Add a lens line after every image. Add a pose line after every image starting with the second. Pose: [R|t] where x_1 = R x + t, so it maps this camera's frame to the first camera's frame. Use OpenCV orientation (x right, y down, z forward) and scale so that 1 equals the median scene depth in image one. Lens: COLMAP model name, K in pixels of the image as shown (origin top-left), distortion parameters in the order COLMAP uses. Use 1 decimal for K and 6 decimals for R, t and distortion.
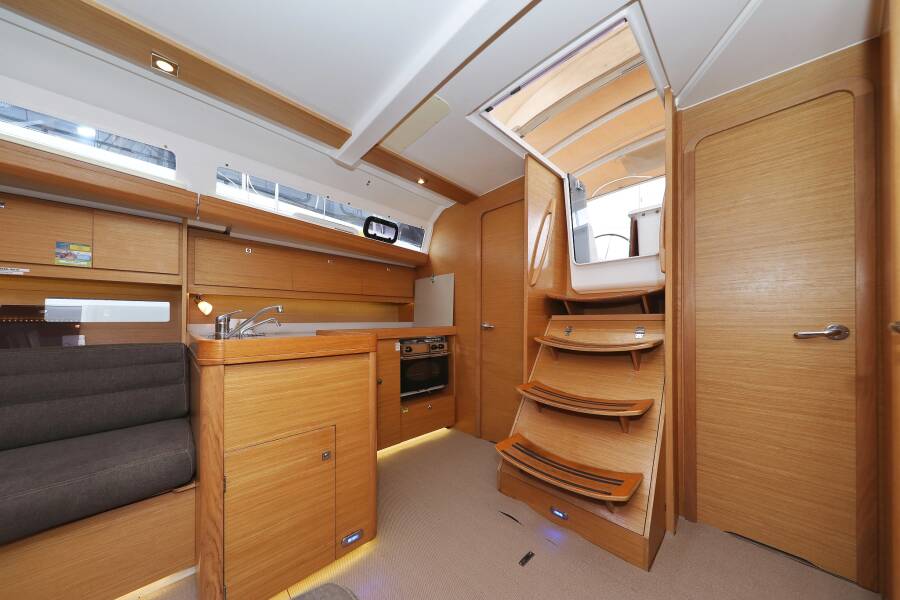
lens RADIAL K [[284.0, 0, 459.8], [0, 284.0, 316.2], [0, 0, 1]] dist [0.000163, -0.000049]
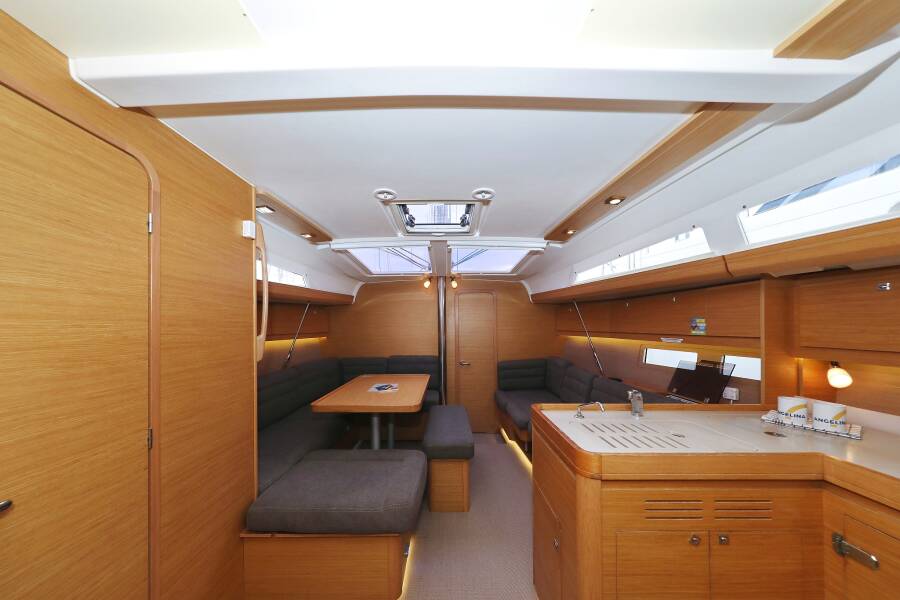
lens RADIAL K [[287.1, 0, 438.9], [0, 287.1, 326.0], [0, 0, 1]] dist [0.000077, 0.000007]
pose [[-0.721771, 0.013216, -0.692005, 0.293495], [0.024171, 0.999689, -0.006118, -0.161122], [0.691709, -0.021143, -0.721866, 0.759510]]
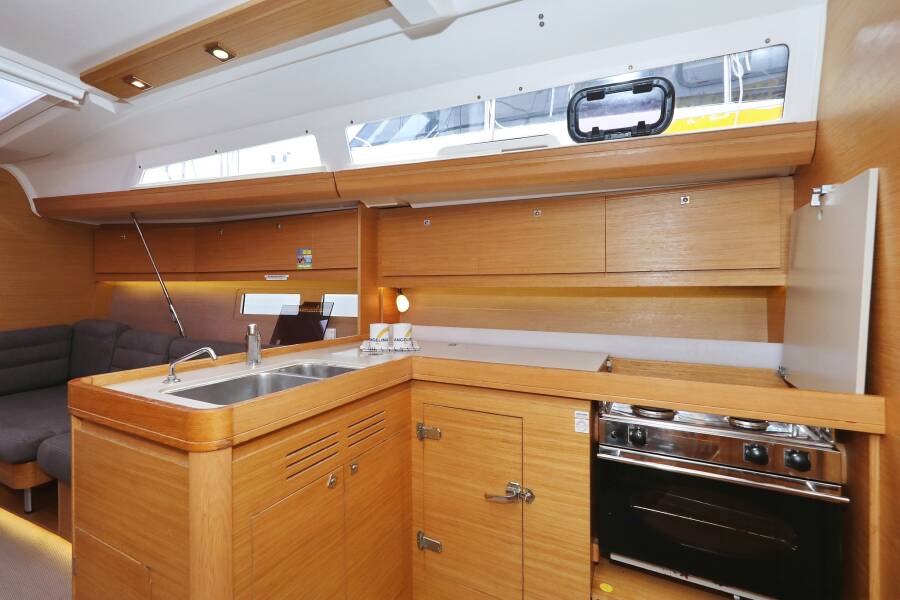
lens RADIAL K [[418.6, 0, 436.4], [0, 418.6, 293.0], [0, 0, 1]] dist [0.001026, -0.000101]
pose [[0.289095, 0.020059, -0.957090, 0.252837], [0.013347, 0.999599, 0.024981, -0.078002], [0.957207, -0.019996, 0.288711, 0.684439]]
